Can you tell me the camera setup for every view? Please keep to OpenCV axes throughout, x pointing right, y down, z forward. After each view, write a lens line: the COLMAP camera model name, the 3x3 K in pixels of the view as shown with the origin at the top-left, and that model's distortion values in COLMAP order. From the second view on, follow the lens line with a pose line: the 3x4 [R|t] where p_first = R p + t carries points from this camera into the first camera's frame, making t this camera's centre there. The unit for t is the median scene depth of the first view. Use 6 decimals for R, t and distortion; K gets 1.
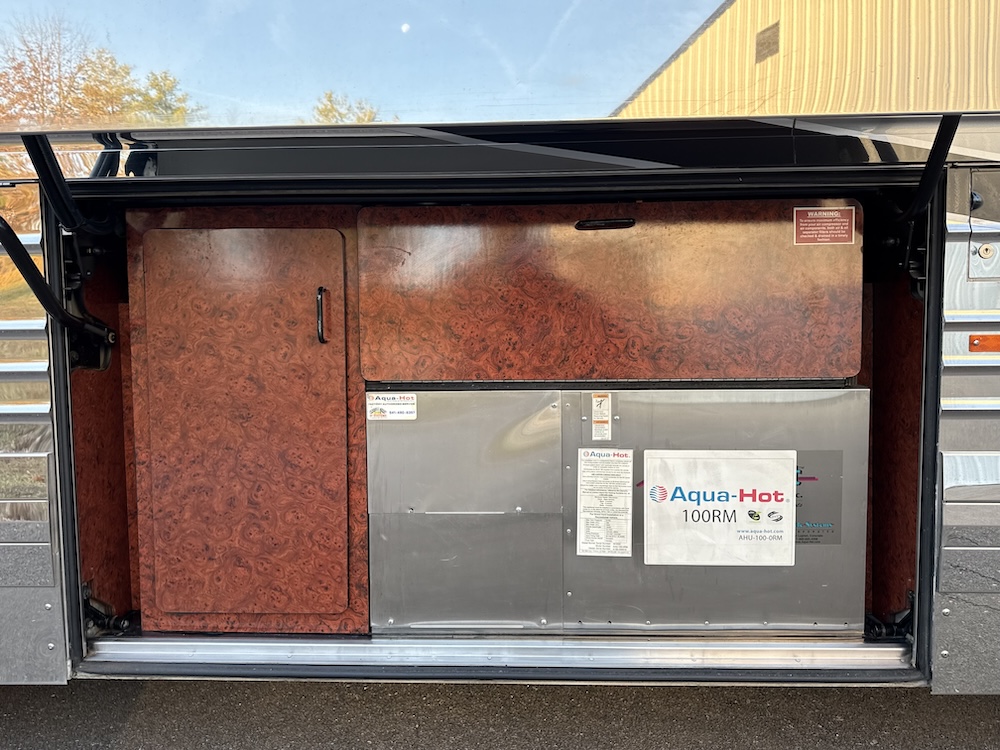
lens RADIAL K [[723.9, 0, 503.1], [0, 723.9, 367.5], [0, 0, 1]] dist [0.026968, -0.001769]
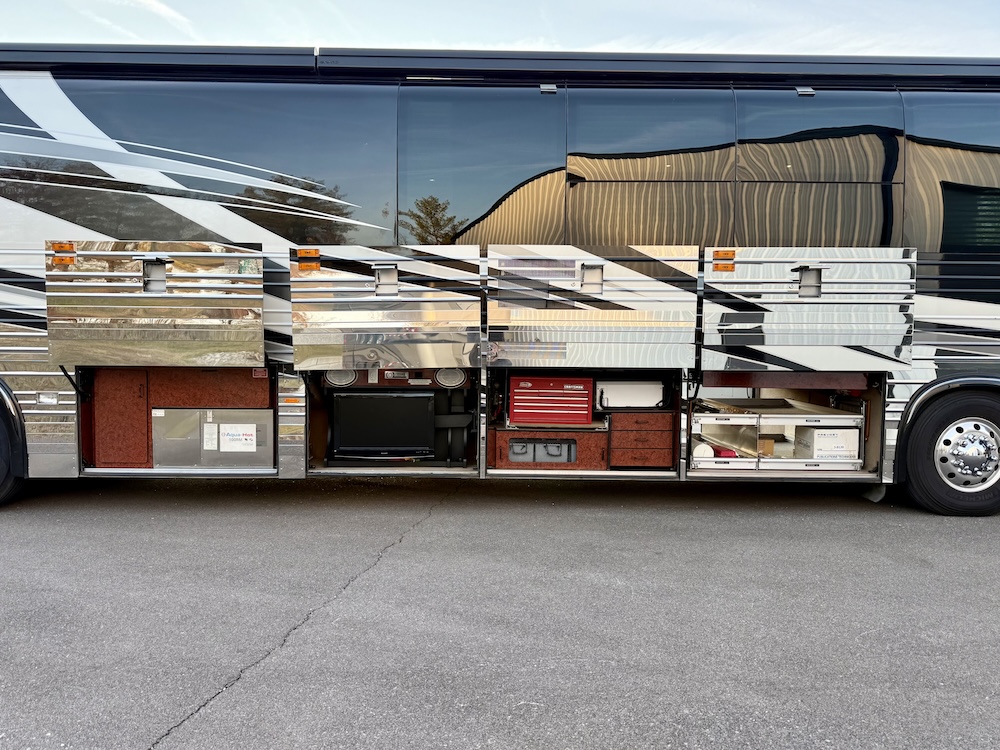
lens RADIAL K [[693.3, 0, 501.7], [0, 693.3, 379.5], [0, 0, 1]] dist [0.029331, -0.015041]
pose [[0.998643, 0.015074, 0.049848, 1.627648], [-0.014203, 0.999741, -0.017782, -0.096376], [-0.050103, 0.017050, 0.998599, -3.137357]]
